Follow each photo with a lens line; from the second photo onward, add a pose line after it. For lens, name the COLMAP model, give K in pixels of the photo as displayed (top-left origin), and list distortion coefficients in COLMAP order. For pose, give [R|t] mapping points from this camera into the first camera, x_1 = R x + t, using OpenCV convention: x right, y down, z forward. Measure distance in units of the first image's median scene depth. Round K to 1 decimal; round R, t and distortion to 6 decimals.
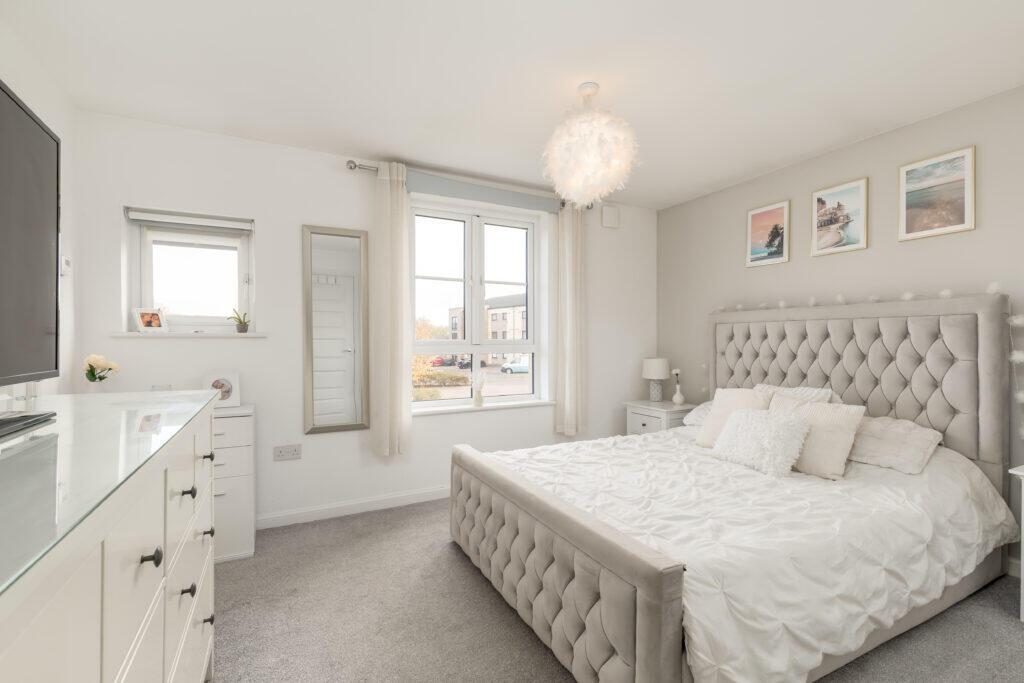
lens RADIAL K [[457.1, 0, 511.0], [0, 457.1, 336.9], [0, 0, 1]] dist [-0.000316, -0.000048]
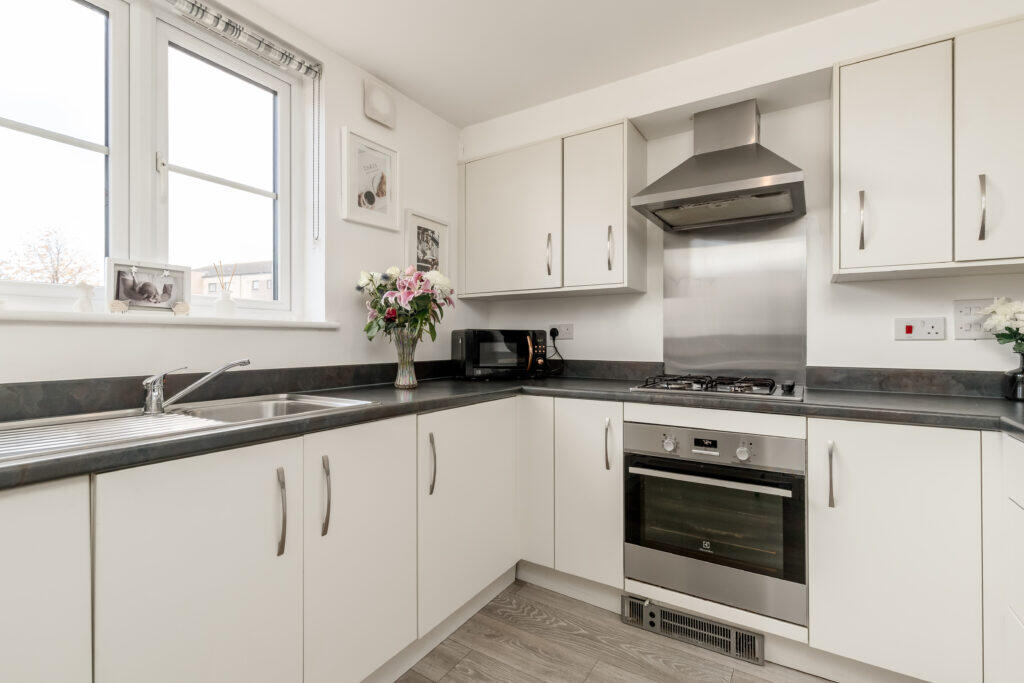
lens RADIAL K [[457.1, 0, 514.9], [0, 457.1, 340.6], [0, 0, 1]] dist [-0.000316, -0.000048]
pose [[0.867786, 0.001583, 0.496936, 0.011225], [0.002545, 0.999968, -0.007629, 0.041363], [-0.496932, 0.007885, 0.867754, 0.345576]]
